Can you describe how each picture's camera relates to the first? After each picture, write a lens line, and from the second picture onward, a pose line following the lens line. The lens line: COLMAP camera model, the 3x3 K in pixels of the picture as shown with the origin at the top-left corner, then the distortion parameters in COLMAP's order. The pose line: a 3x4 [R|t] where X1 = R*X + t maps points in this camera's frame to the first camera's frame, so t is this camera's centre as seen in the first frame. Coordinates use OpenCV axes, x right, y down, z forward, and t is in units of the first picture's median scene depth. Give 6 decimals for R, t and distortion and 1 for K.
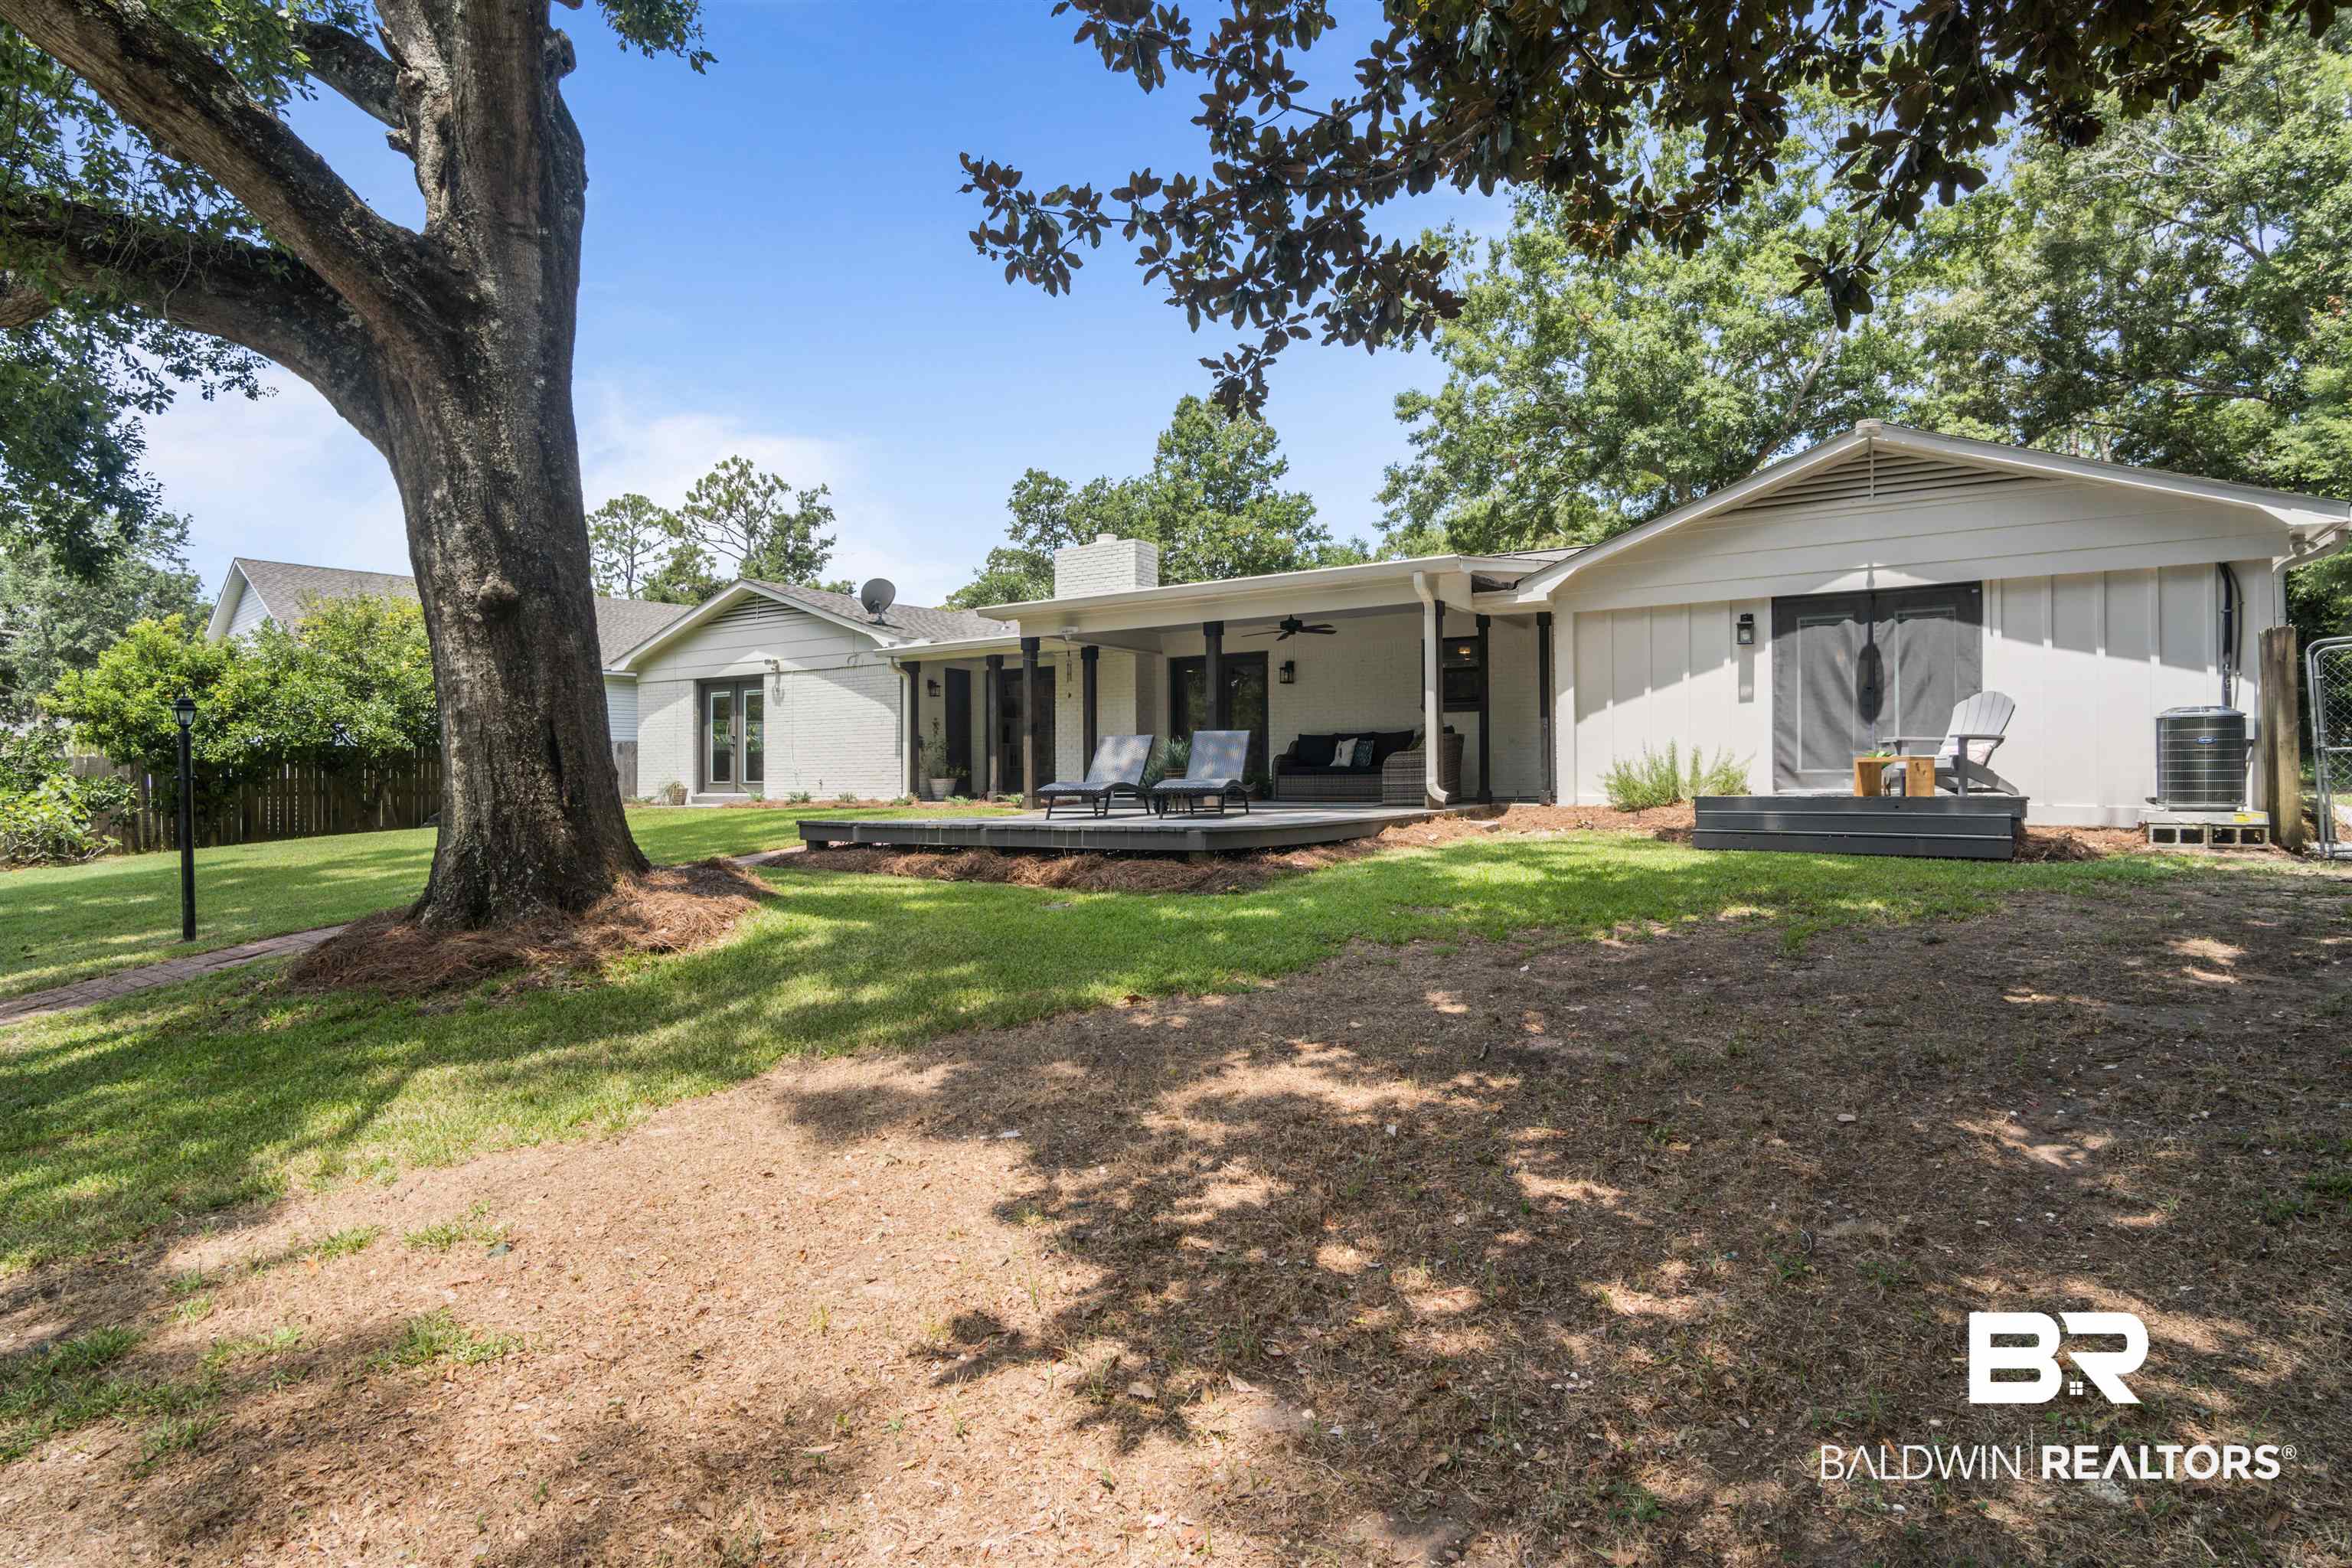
lens RADIAL K [[1255.6, 0, 1183.2], [0, 1255.6, 778.0], [0, 0, 1]] dist [-0.023111, 0.008540]
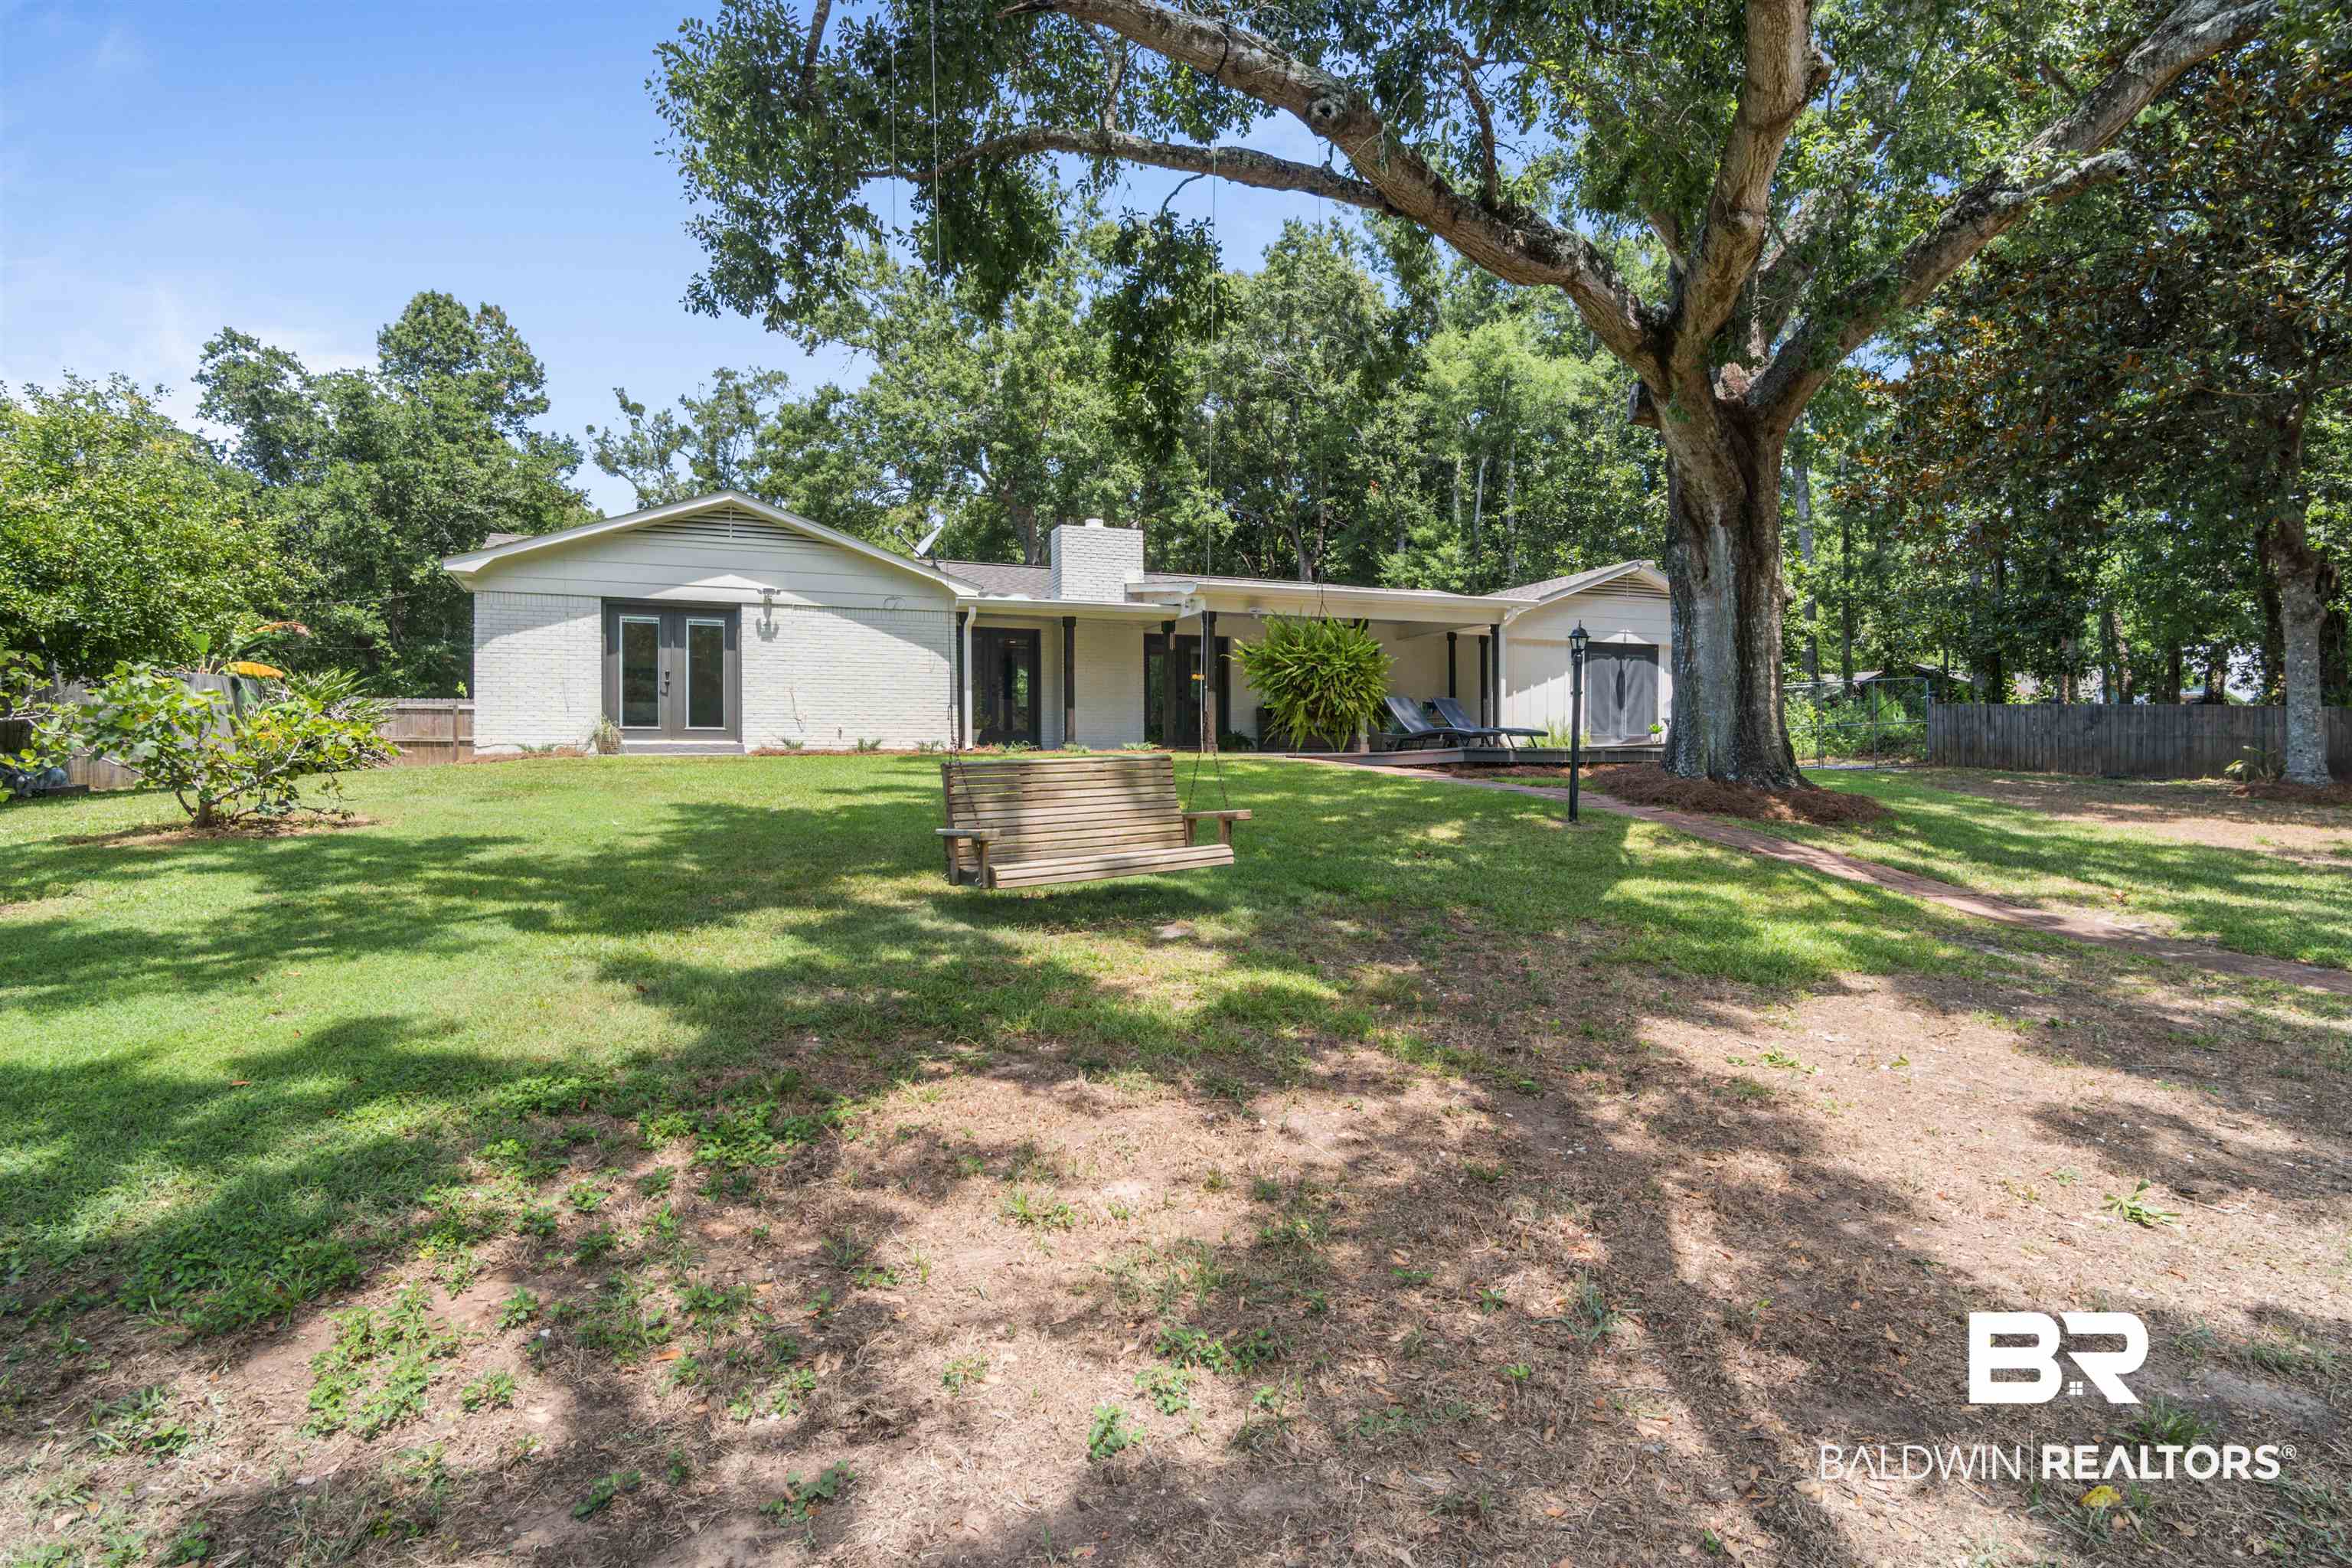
lens RADIAL K [[1255.6, 0, 1183.2], [0, 1255.6, 778.0], [0, 0, 1]] dist [-0.023111, 0.008540]
pose [[0.557709, -0.002972, 0.830031, -0.946432], [0.000563, 0.999995, 0.003203, 0.036281], [-0.830036, -0.001319, 0.557708, 0.293121]]
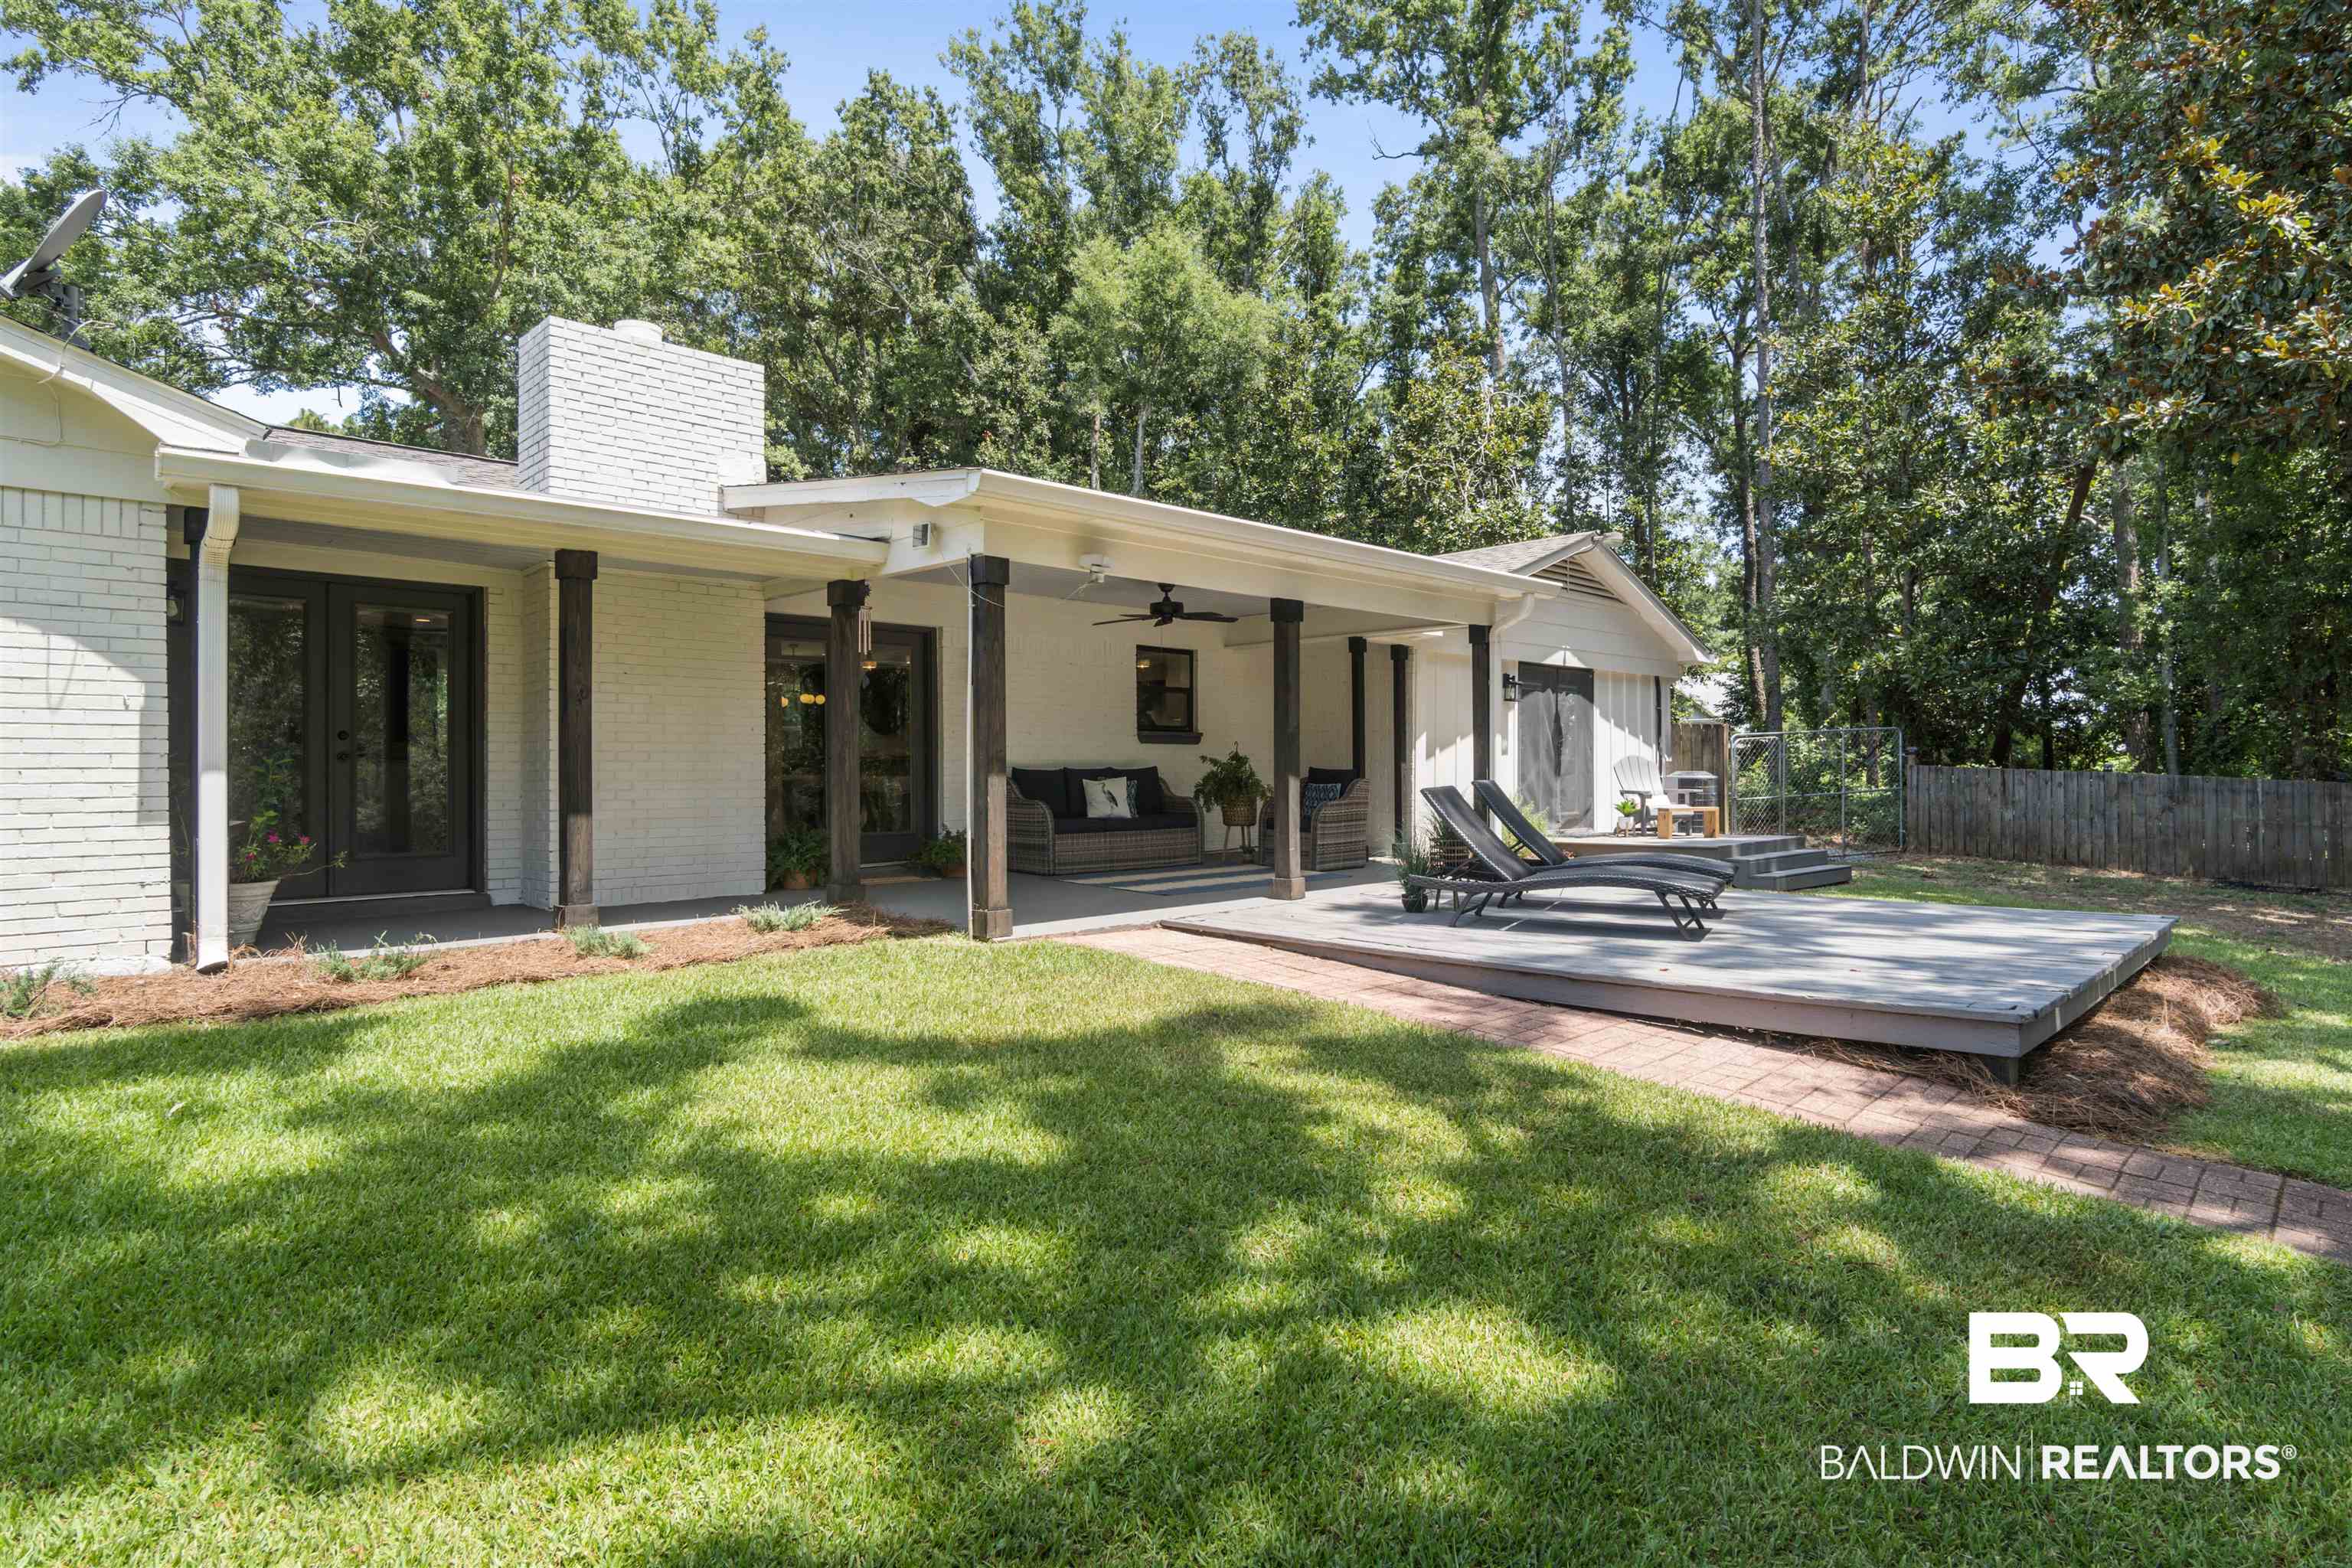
lens RADIAL K [[1255.6, 0, 1183.2], [0, 1255.6, 778.0], [0, 0, 1]] dist [-0.023111, 0.008540]
pose [[0.201634, -0.003285, 0.979455, -0.461583], [0.001095, 0.999995, 0.003129, -0.028516], [-0.979460, 0.000442, 0.201636, 0.700261]]
